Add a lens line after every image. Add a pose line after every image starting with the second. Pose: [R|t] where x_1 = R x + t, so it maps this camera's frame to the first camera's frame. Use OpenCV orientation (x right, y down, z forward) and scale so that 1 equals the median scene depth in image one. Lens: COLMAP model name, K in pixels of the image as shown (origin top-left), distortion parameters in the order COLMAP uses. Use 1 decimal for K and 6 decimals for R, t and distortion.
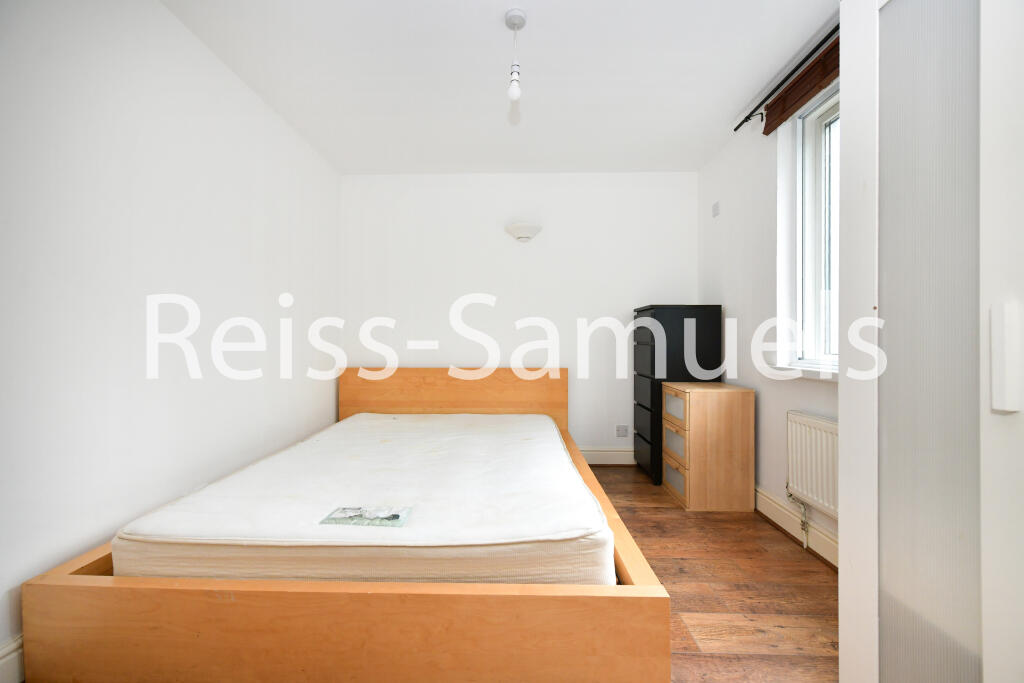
lens RADIAL K [[414.1, 0, 513.1], [0, 414.1, 359.0], [0, 0, 1]] dist [0.003256, 0.000263]
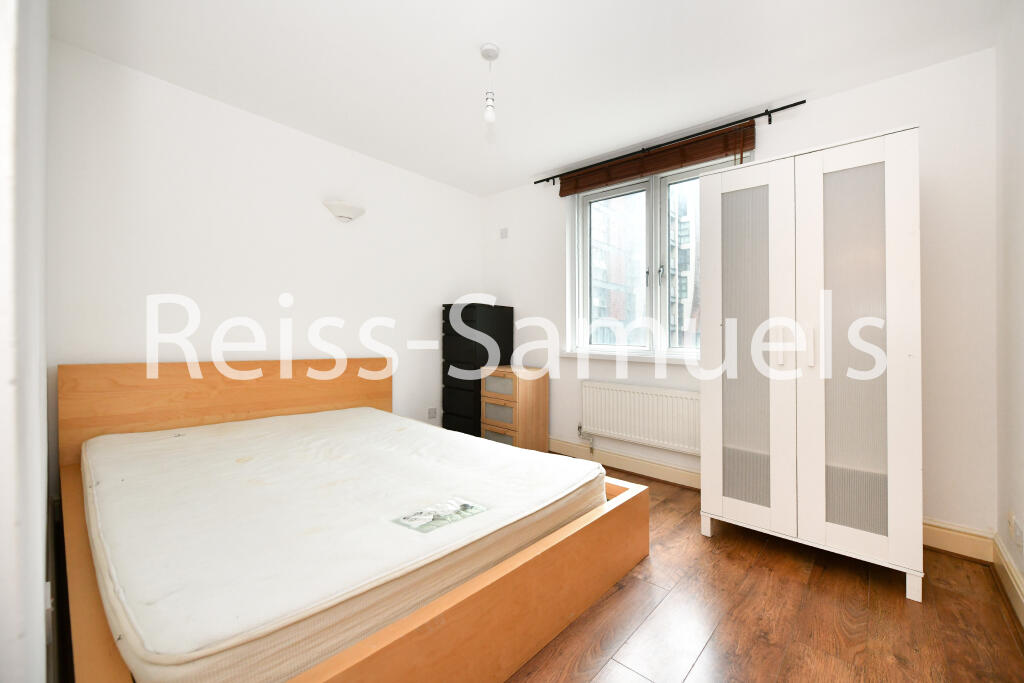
lens RADIAL K [[419.6, 0, 512.0], [0, 419.6, 341.5], [0, 0, 1]] dist [0.000073, -0.000028]
pose [[0.651728, 0.006236, 0.758428, -0.827661], [0.003199, 0.999935, -0.010971, -0.007578], [-0.758446, 0.009577, 0.651665, 0.204451]]
